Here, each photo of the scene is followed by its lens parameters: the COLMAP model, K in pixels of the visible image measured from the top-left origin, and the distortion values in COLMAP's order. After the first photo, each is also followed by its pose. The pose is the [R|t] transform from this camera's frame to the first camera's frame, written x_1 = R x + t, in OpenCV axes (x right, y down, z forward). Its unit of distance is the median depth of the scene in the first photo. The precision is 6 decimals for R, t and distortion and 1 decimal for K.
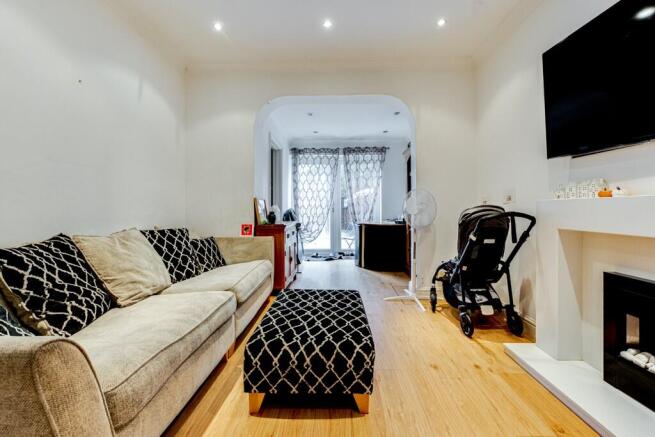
lens RADIAL K [[270.6, 0, 329.6], [0, 270.6, 206.4], [0, 0, 1]] dist [-0.016253, 0.000416]
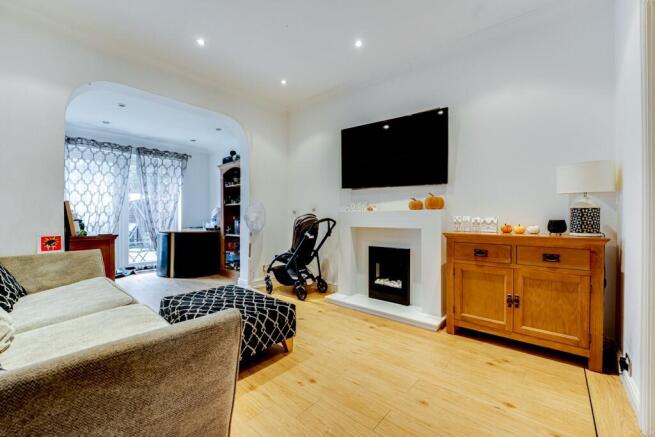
lens RADIAL K [[270.6, 0, 327.4], [0, 270.6, 217.6], [0, 0, 1]] dist [-0.016253, 0.000416]
pose [[0.631801, 0.001758, 0.775129, -0.438229], [-0.008108, 0.999958, 0.004341, 0.006965], [-0.775089, -0.009027, 0.631788, -0.052936]]
